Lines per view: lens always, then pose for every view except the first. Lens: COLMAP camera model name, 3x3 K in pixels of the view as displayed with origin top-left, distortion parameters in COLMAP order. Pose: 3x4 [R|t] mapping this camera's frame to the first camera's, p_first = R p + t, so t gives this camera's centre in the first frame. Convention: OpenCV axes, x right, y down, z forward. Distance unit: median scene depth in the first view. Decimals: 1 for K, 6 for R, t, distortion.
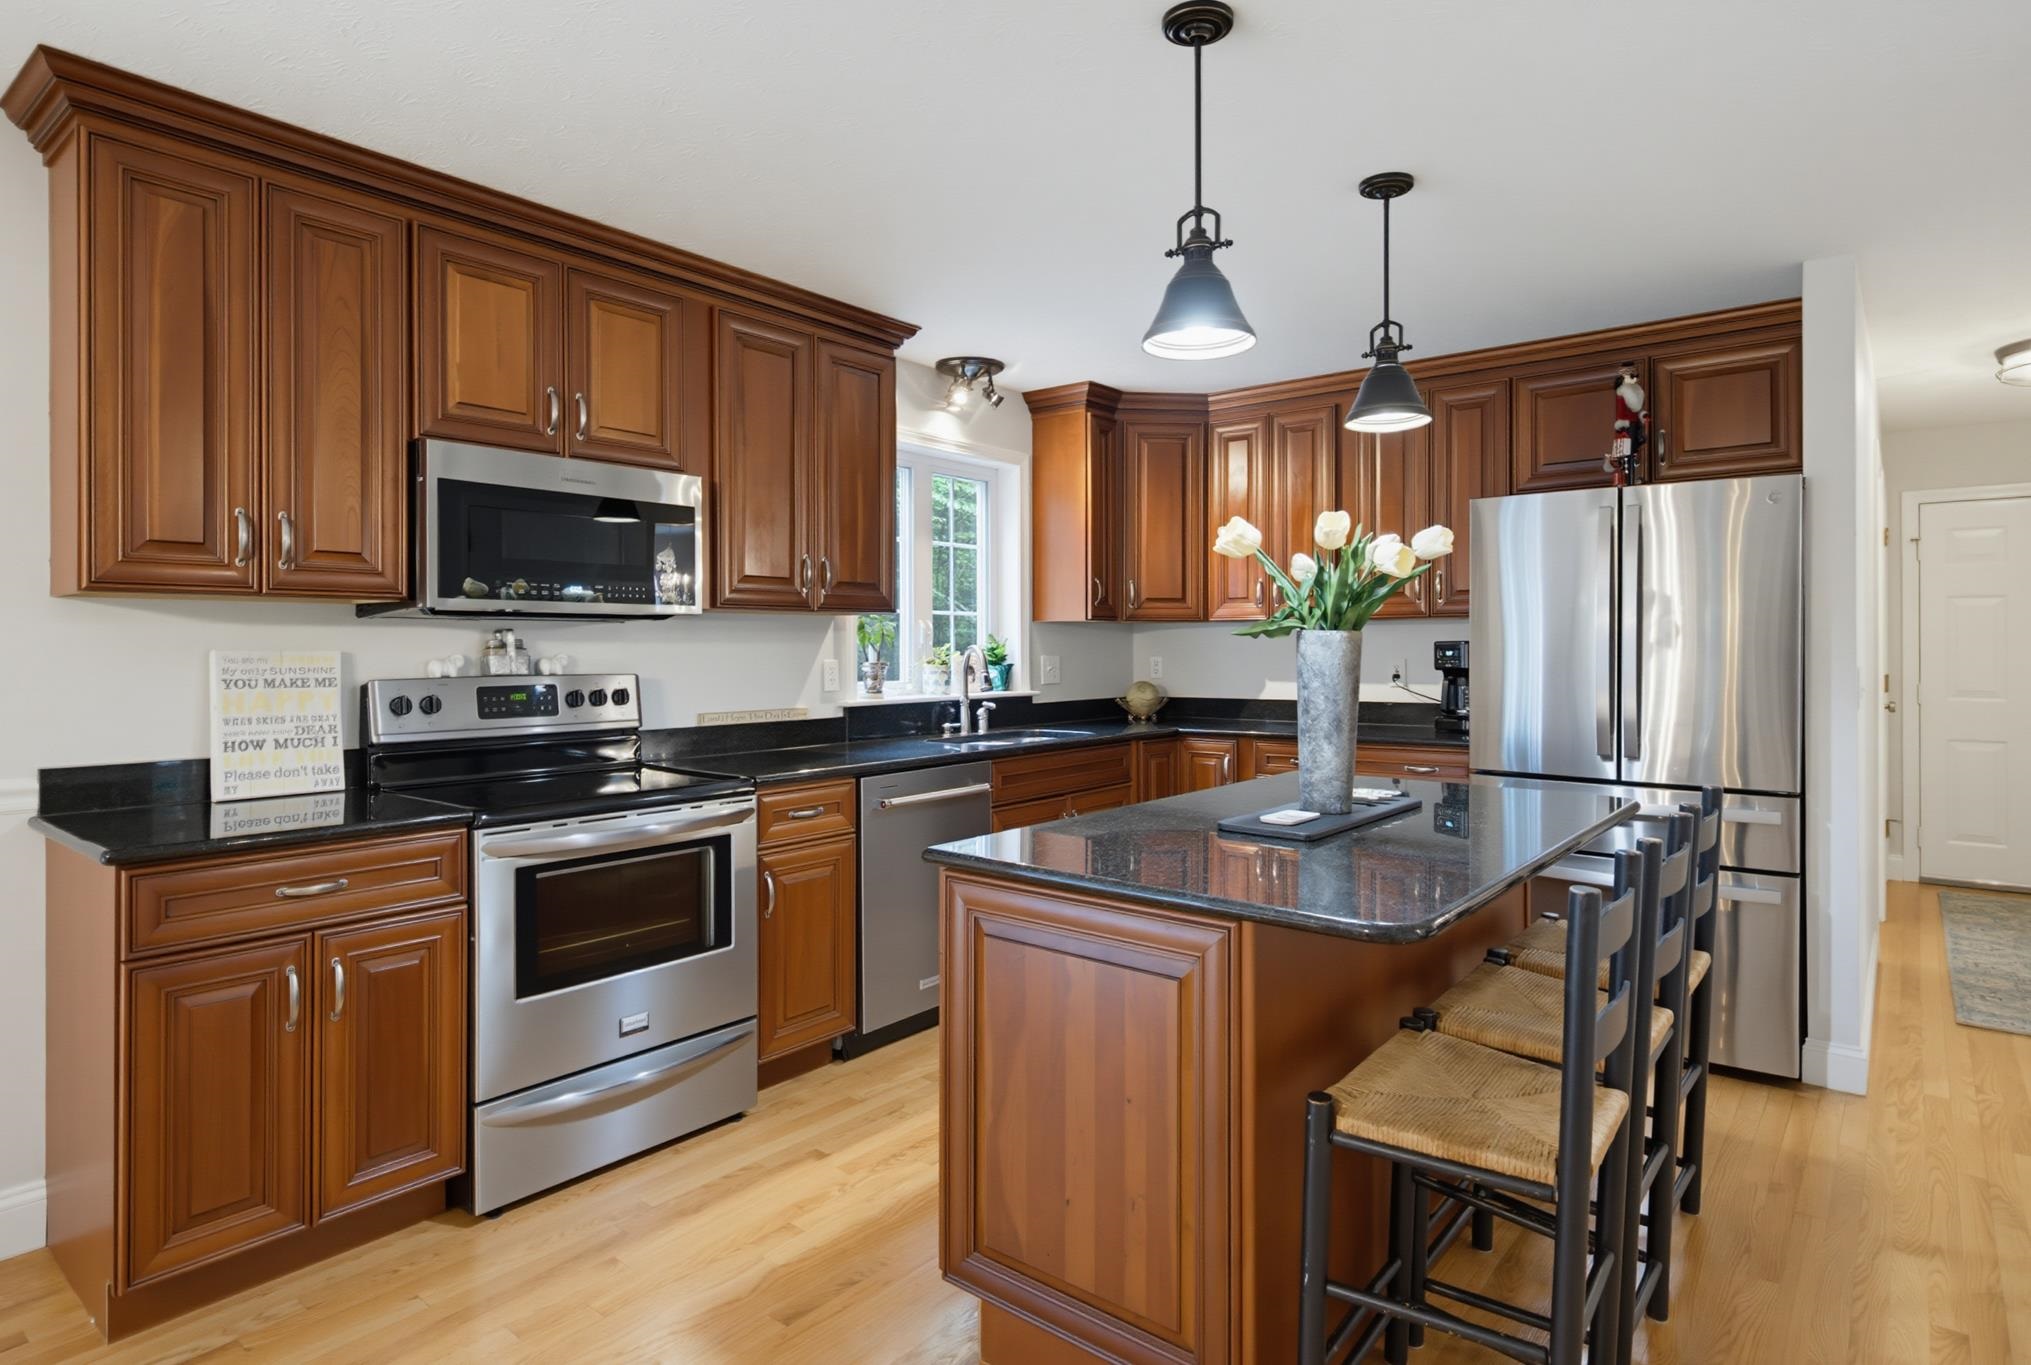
lens RADIAL K [[1091.8, 0, 1014.3], [0, 1091.8, 644.0], [0, 0, 1]] dist [0.004523, 0.000174]
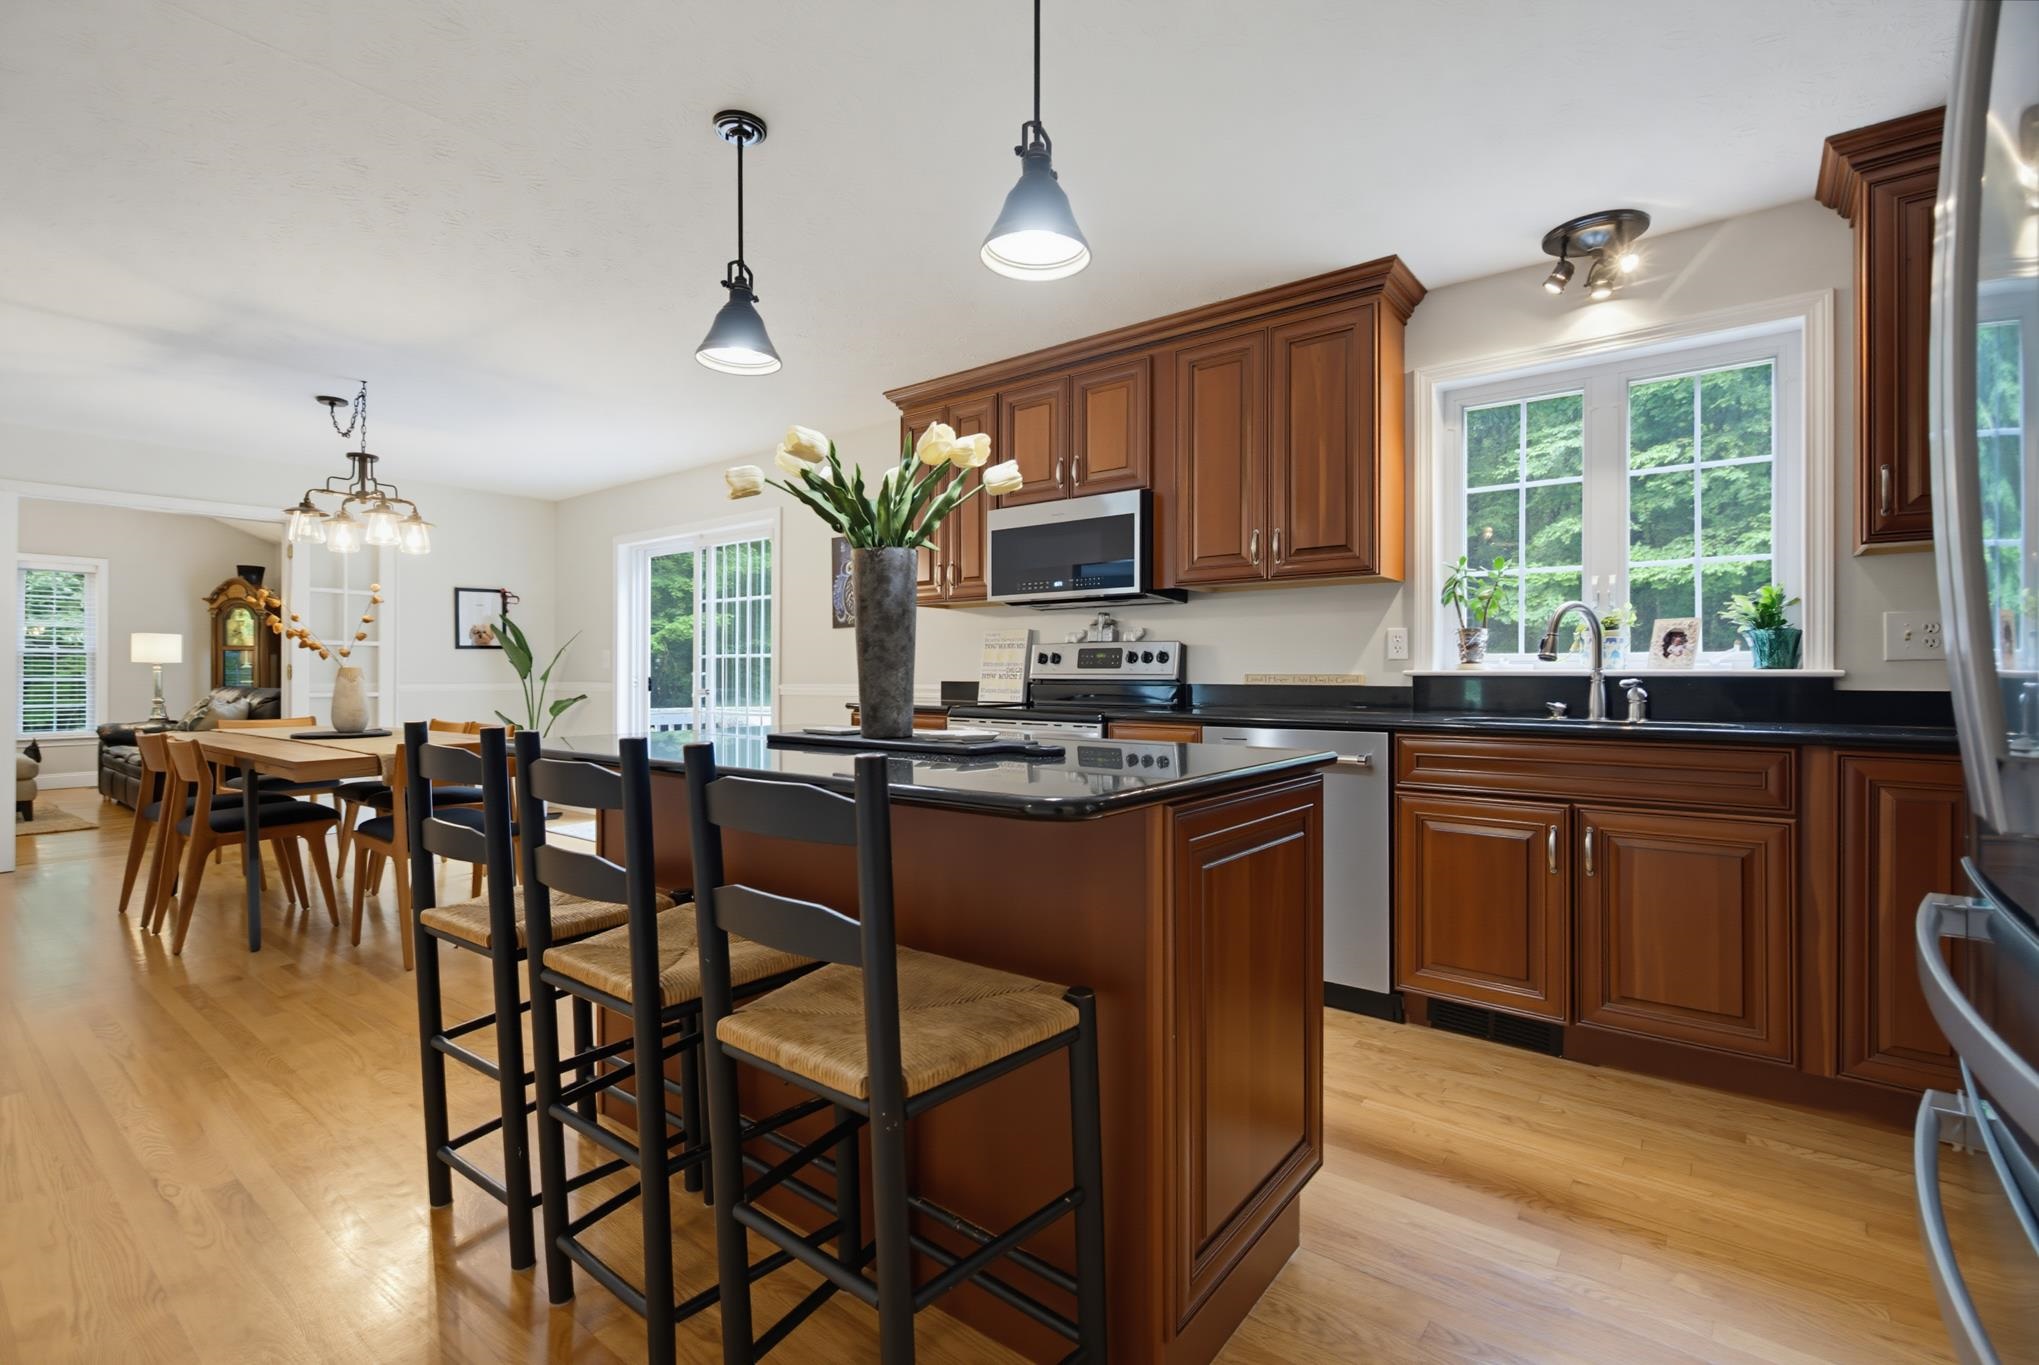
lens RADIAL K [[912.9, 0, 1016.6], [0, 912.9, 672.7], [0, 0, 1]] dist [0.000536, -0.000504]
pose [[0.024178, -0.000594, -0.999708, 0.838986], [-0.000473, 1.000000, -0.000605, 0.073292], [0.999708, 0.000488, 0.024177, 0.841173]]
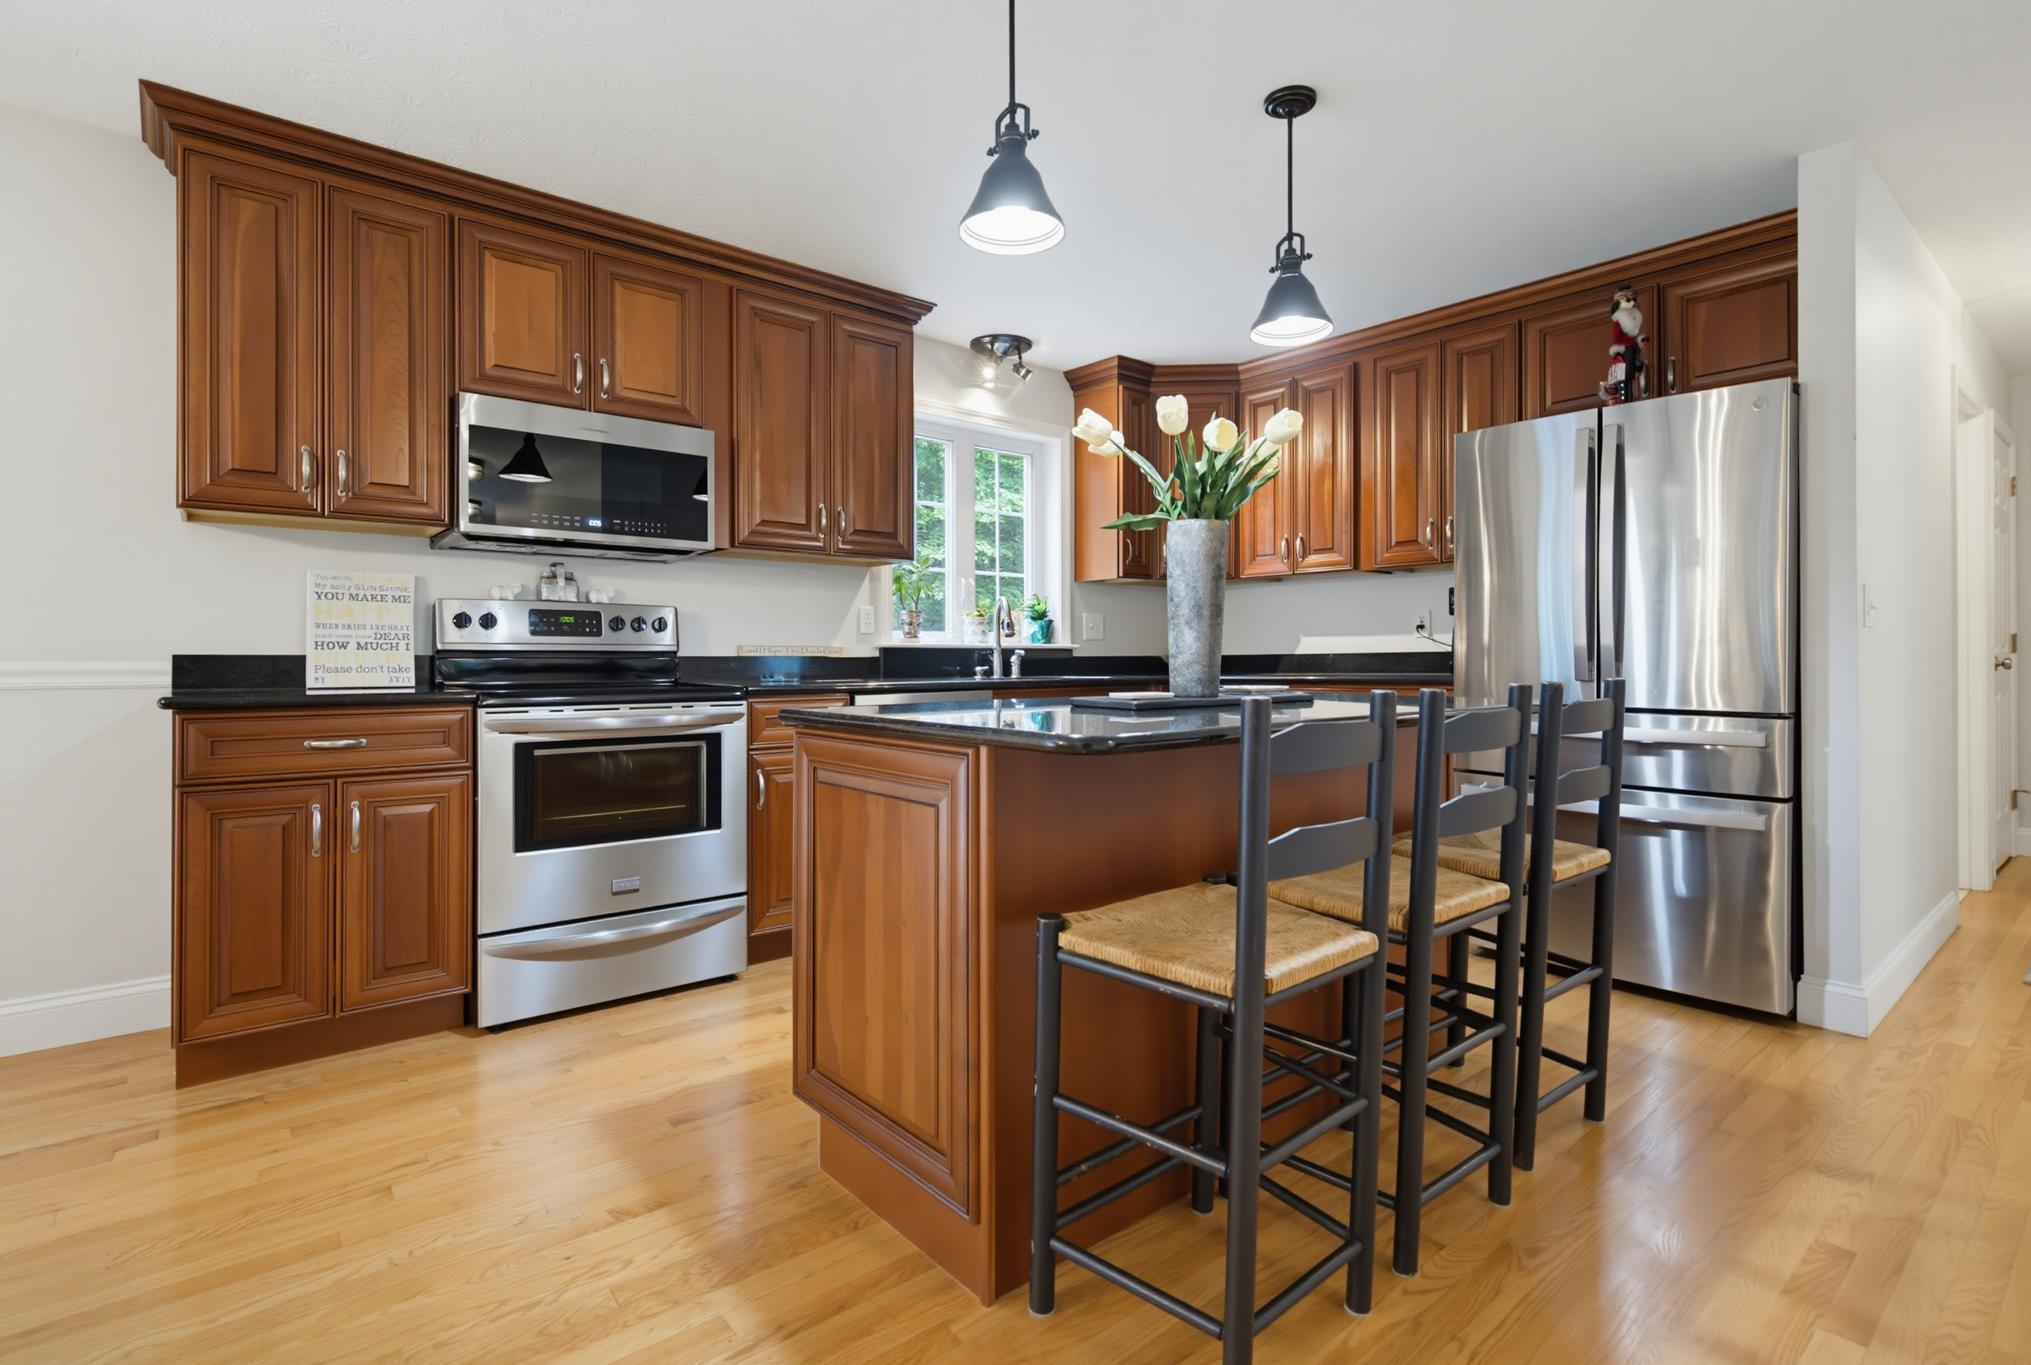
lens RADIAL K [[977.6, 0, 1006.8], [0, 977.6, 655.5], [0, 0, 1]] dist [0.003414, -0.000021]
pose [[0.982003, -0.000599, -0.188863, 0.219005], [0.000585, 1.000000, -0.000130, 0.087328], [0.188863, 0.000017, 0.982003, 0.040718]]
